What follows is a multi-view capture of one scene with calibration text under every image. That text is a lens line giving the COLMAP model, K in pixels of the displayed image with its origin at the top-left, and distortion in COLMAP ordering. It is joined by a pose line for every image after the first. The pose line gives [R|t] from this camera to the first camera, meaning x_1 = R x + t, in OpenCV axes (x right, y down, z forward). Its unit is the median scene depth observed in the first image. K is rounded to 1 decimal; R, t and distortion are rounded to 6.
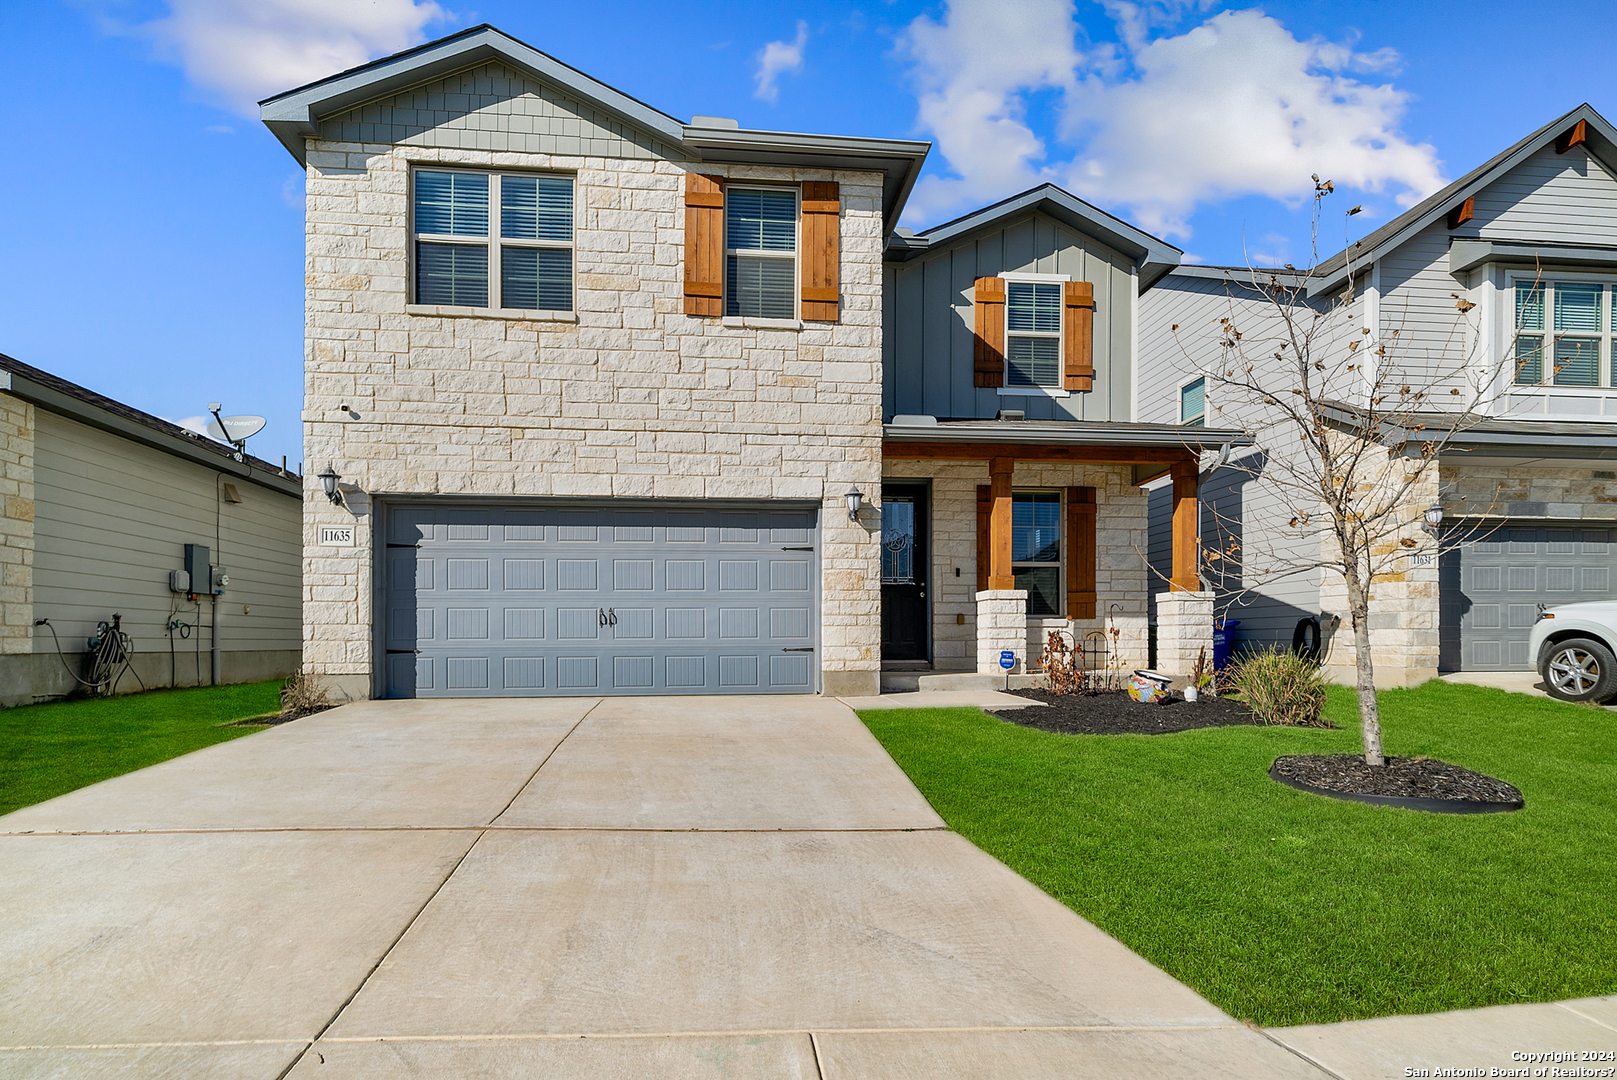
lens RADIAL K [[759.9, 0, 805.2], [0, 759.9, 644.3], [0, 0, 1]] dist [-0.001486, 0.000096]
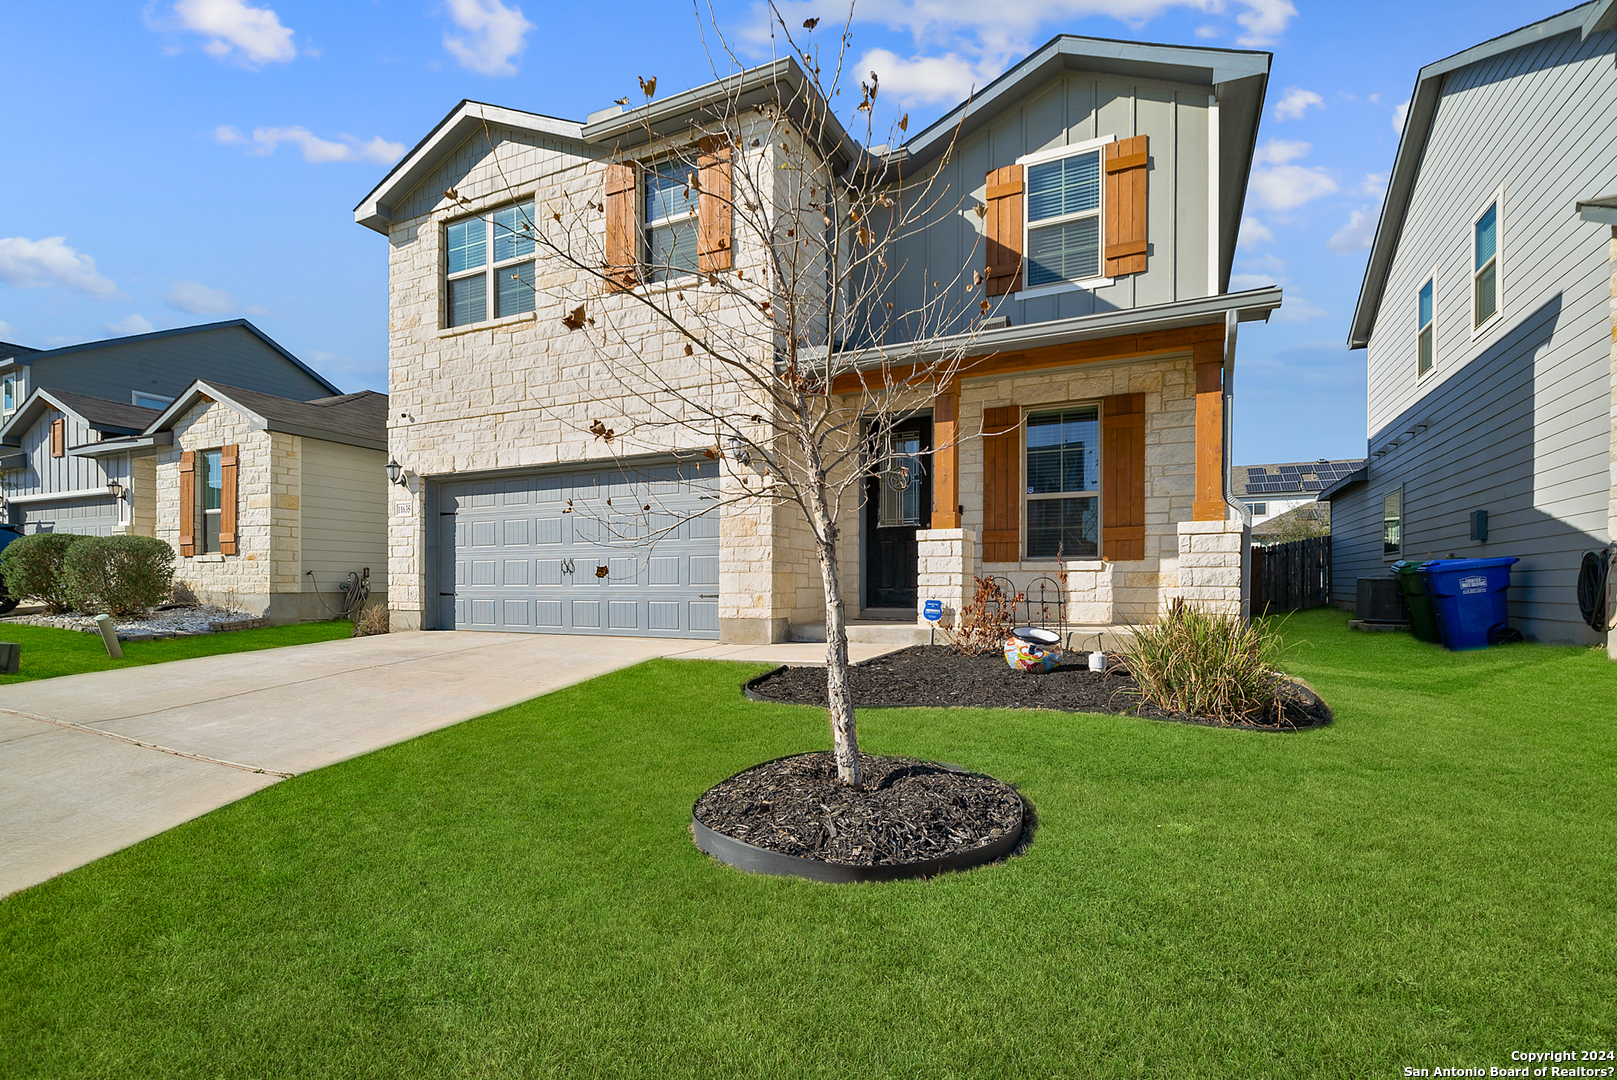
lens RADIAL K [[707.8, 0, 808.3], [0, 707.8, 579.2], [0, 0, 1]] dist [-0.000327, -0.000067]
pose [[0.858549, -0.001455, -0.512729, 0.616606], [-0.004225, 0.999942, -0.009914, -0.006810], [0.512714, 0.010678, 0.858493, 0.263192]]
